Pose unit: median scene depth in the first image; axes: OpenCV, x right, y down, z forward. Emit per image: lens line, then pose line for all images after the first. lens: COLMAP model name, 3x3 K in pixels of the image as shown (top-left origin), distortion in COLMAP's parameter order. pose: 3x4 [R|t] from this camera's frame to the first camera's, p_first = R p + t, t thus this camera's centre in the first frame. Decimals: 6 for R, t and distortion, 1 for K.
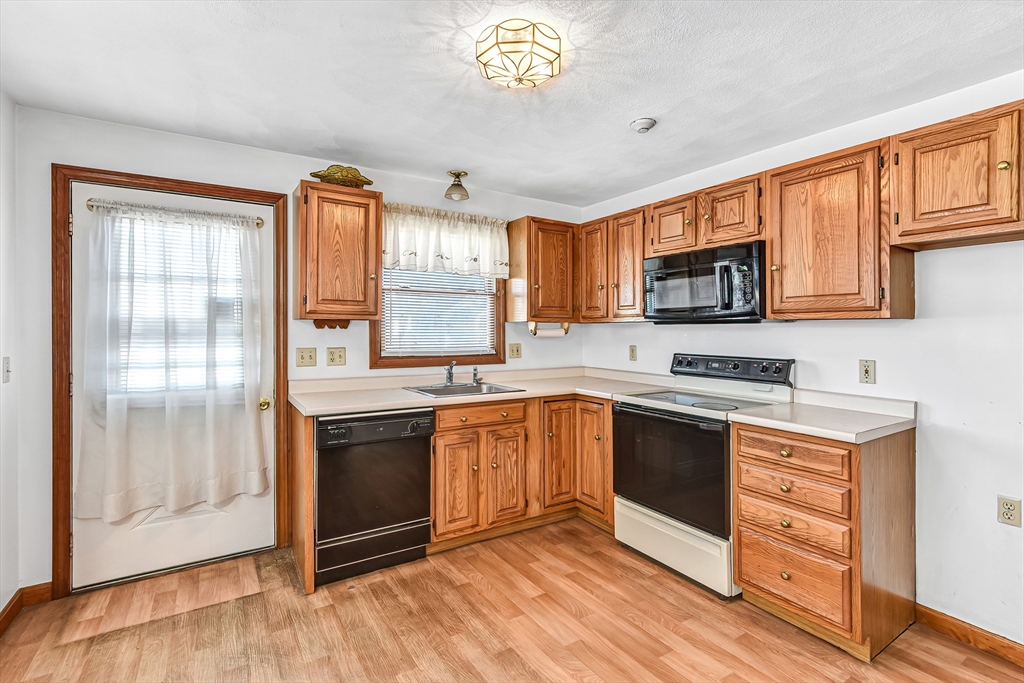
lens RADIAL K [[473.9, 0, 511.9], [0, 473.9, 333.6], [0, 0, 1]] dist [-0.006267, -0.000862]
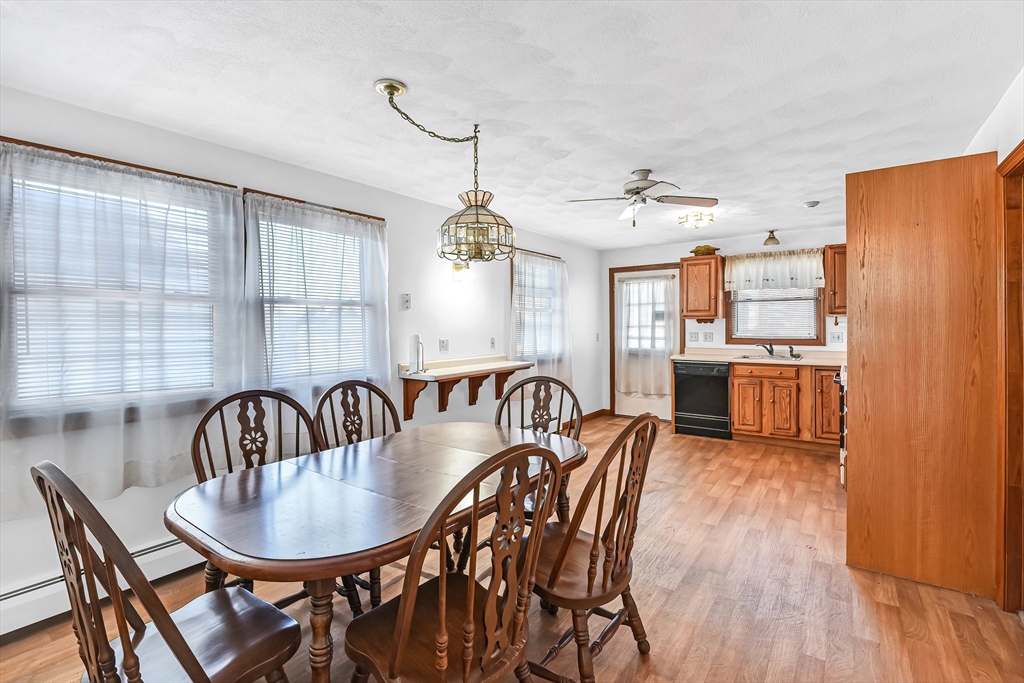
lens RADIAL K [[473.9, 0, 511.3], [0, 473.9, 333.6], [0, 0, 1]] dist [-0.006267, -0.000862]
pose [[0.380801, 0.015893, -0.924521, 1.254117], [0.005038, 0.999802, 0.019263, -0.009311], [0.924643, -0.011993, 0.380645, -0.574019]]
